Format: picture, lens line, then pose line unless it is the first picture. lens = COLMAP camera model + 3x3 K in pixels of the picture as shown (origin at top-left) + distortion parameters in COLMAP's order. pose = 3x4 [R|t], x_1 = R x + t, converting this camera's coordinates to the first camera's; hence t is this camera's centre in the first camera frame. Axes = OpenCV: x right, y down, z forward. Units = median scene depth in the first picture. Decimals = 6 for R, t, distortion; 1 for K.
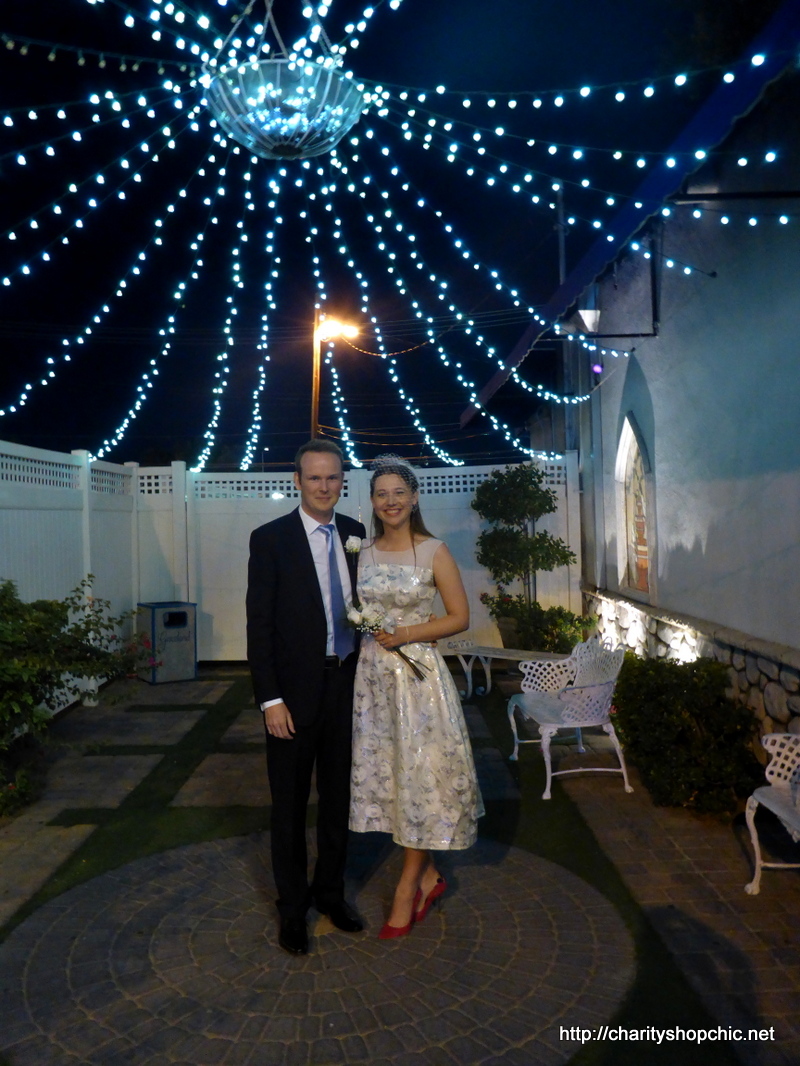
lens RADIAL K [[831.5, 0, 400.0], [0, 831.5, 533.0], [0, 0, 1]] dist [0.002764, 0.013795]
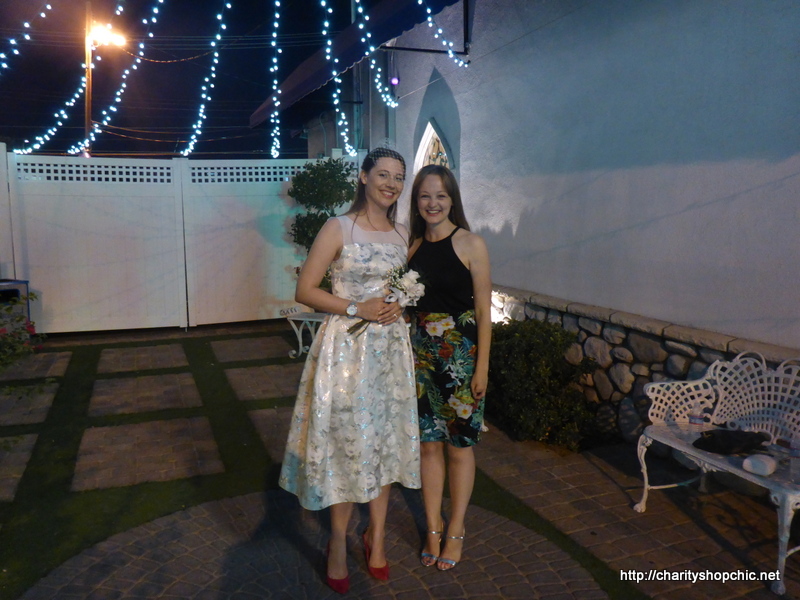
lens RADIAL K [[649.5, 0, 401.8], [0, 649.5, 282.1], [0, 0, 1]] dist [-0.005705, -0.002553]
pose [[0.943721, -0.021213, 0.330062, -0.127179], [-0.011576, 0.995211, 0.097062, 0.002735], [-0.330541, -0.095420, 0.938956, 0.141994]]
